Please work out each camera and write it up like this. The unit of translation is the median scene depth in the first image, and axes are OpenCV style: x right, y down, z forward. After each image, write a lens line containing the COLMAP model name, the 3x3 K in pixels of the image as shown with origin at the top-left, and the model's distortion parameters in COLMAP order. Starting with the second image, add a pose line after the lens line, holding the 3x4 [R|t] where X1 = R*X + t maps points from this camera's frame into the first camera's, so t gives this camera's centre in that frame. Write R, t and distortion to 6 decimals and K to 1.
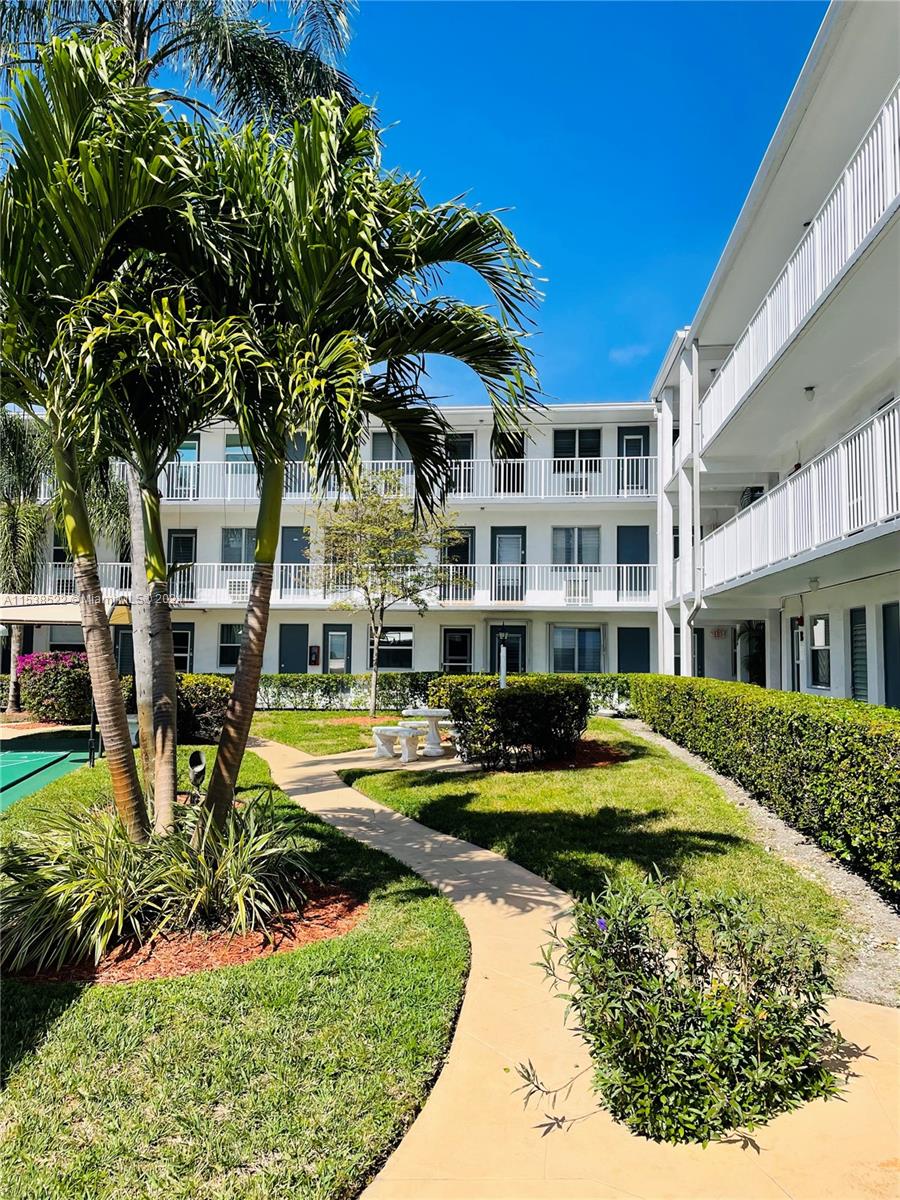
lens RADIAL K [[916.7, 0, 450.0], [0, 916.7, 600.0], [0, 0, 1]] dist [0.085197, -0.099605]
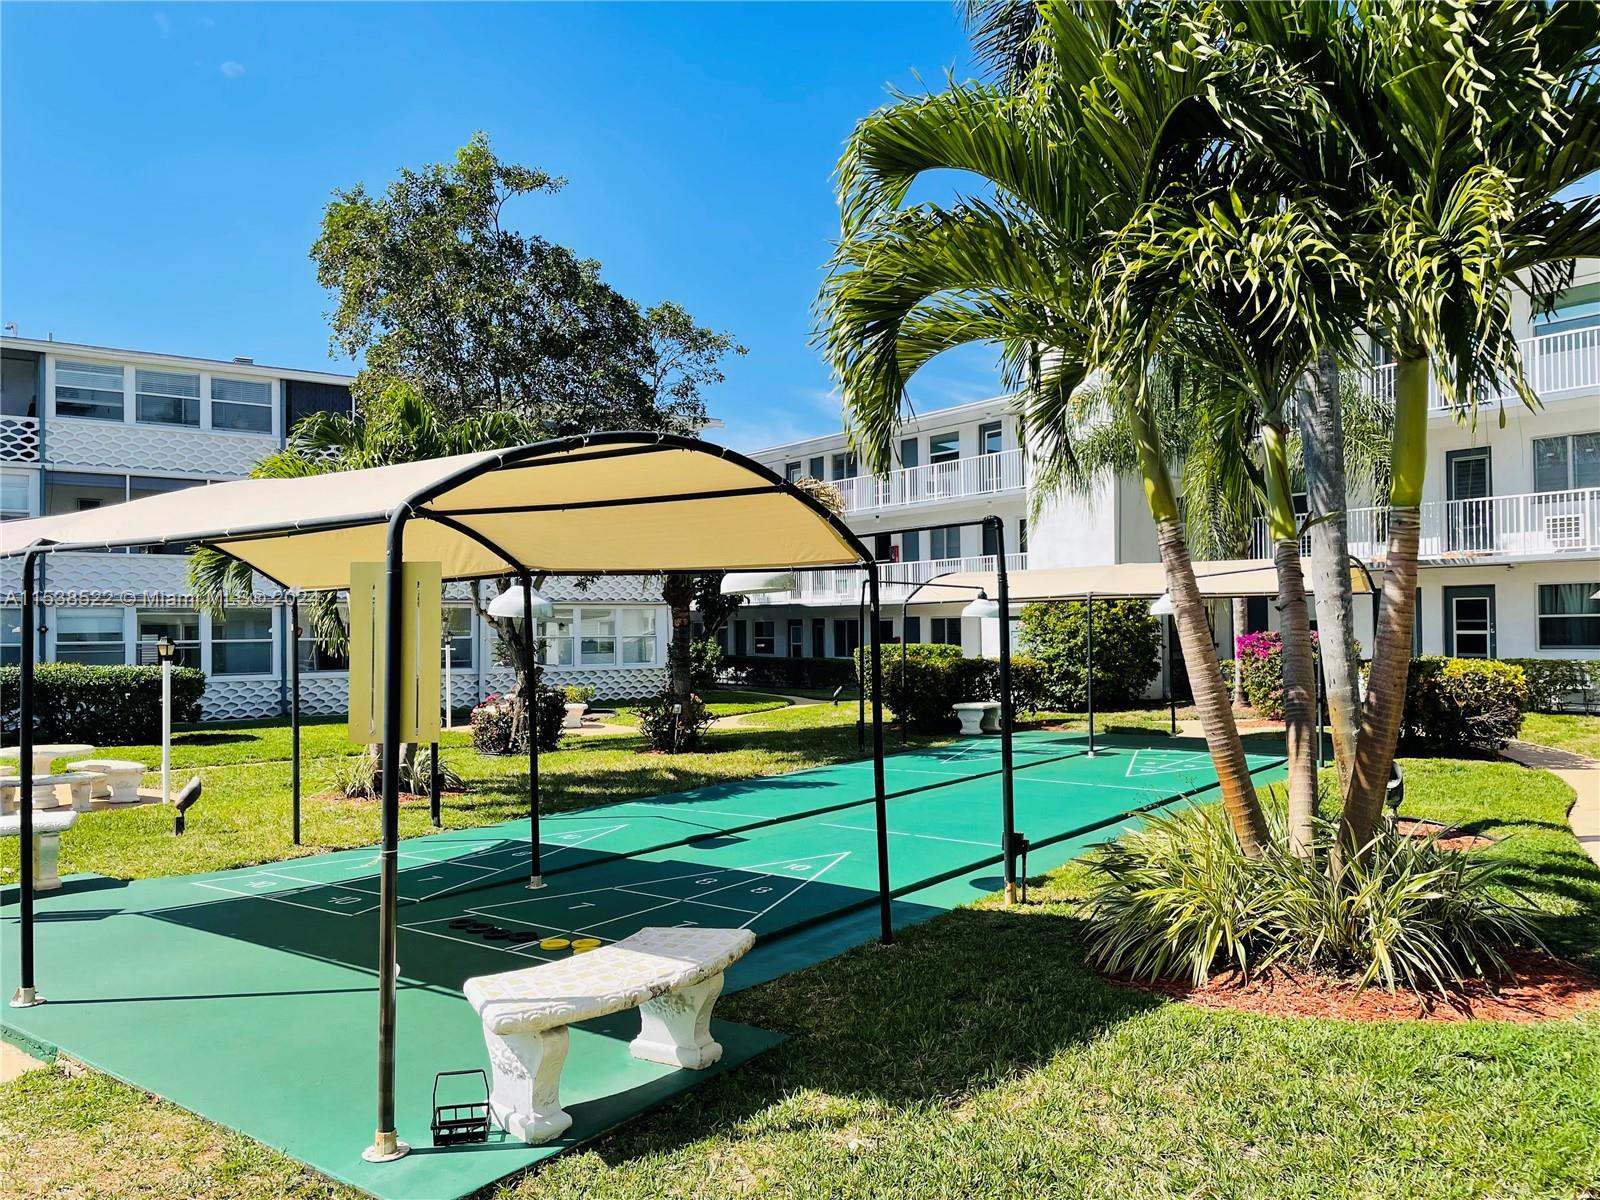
lens RADIAL K [[1286.5, 0, 800.0], [0, 1286.5, 600.0], [0, 0, 1]] dist [-0.007311, -0.003844]
pose [[0.677983, -0.034296, -0.734277, 0.252731], [0.057679, 0.998313, 0.006629, -0.000371], [0.732811, -0.046846, 0.678818, -0.070700]]
